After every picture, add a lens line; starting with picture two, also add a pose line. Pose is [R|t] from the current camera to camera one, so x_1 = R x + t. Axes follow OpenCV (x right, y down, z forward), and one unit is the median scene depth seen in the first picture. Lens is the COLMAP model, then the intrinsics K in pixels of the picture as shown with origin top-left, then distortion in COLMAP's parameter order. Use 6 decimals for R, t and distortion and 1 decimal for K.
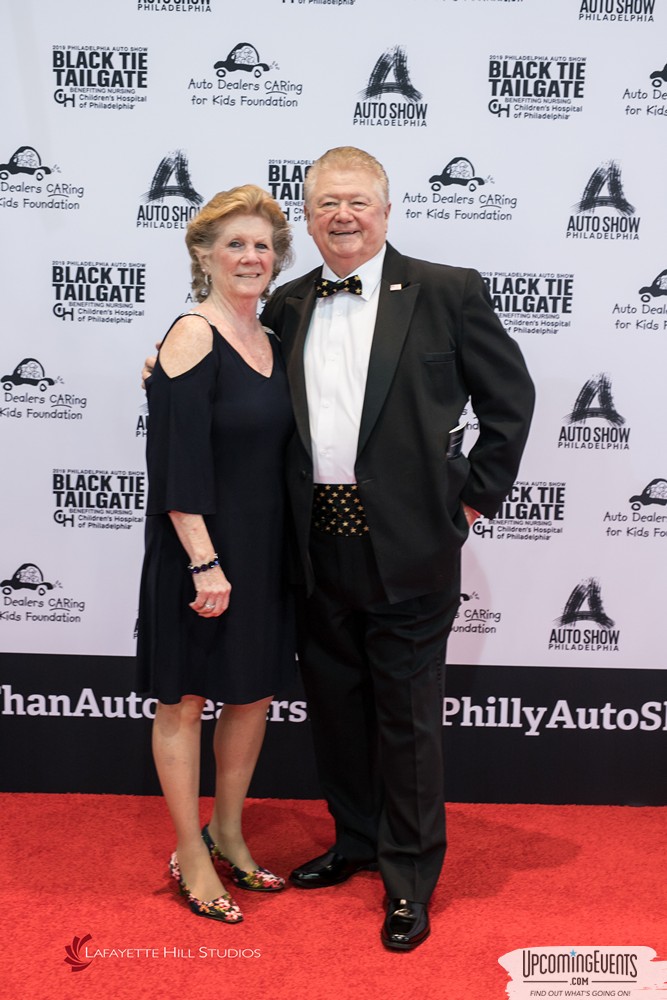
lens RADIAL K [[1445.6, 0, 332.8], [0, 1445.6, 501.2], [0, 0, 1]] dist [0.022339, 0.000000]
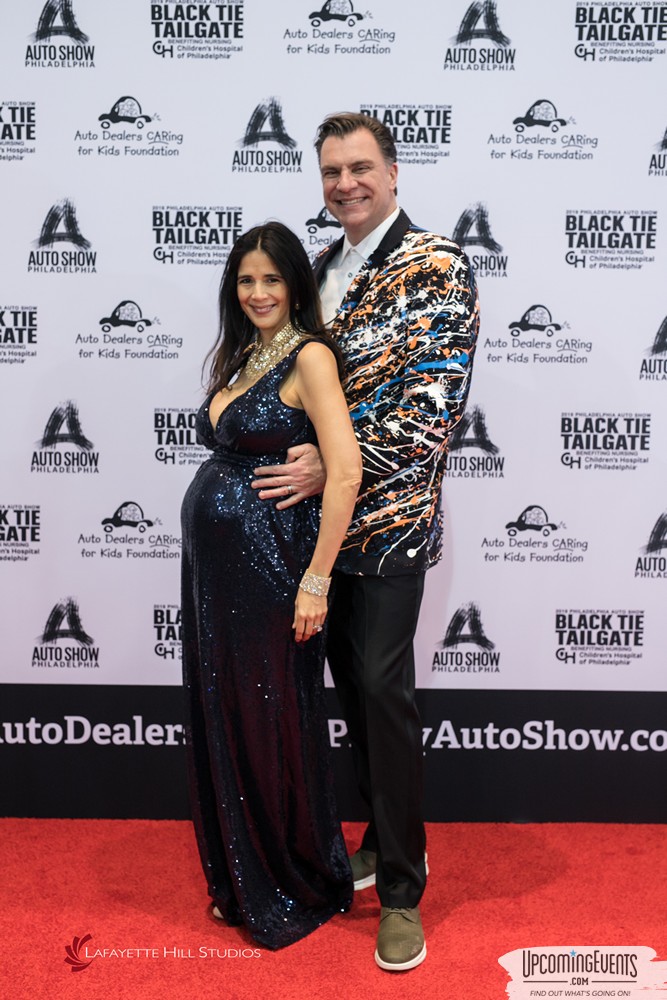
lens RADIAL K [[1445.6, 0, 329.2], [0, 1445.6, 502.8], [0, 0, 1]] dist [0.022339, 0.000000]
pose [[0.999873, -0.013622, -0.008239, 0.088455], [0.013398, 0.999557, -0.026584, 0.008297], [0.008597, 0.026470, 0.999613, -0.040811]]
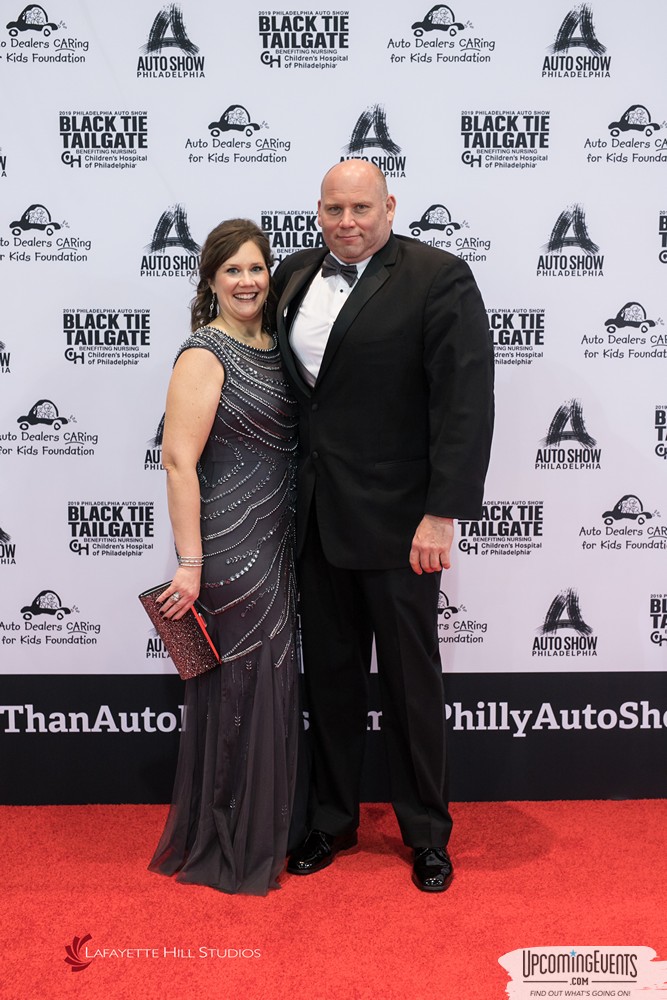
lens RADIAL K [[1445.6, 0, 333.3], [0, 1445.6, 501.4], [0, 0, 1]] dist [0.022339, 0.000000]
pose [[0.999462, -0.028085, 0.016944, -0.014579], [0.028390, 0.999434, -0.018050, 0.002529], [-0.016428, 0.018521, 0.999694, -0.080138]]
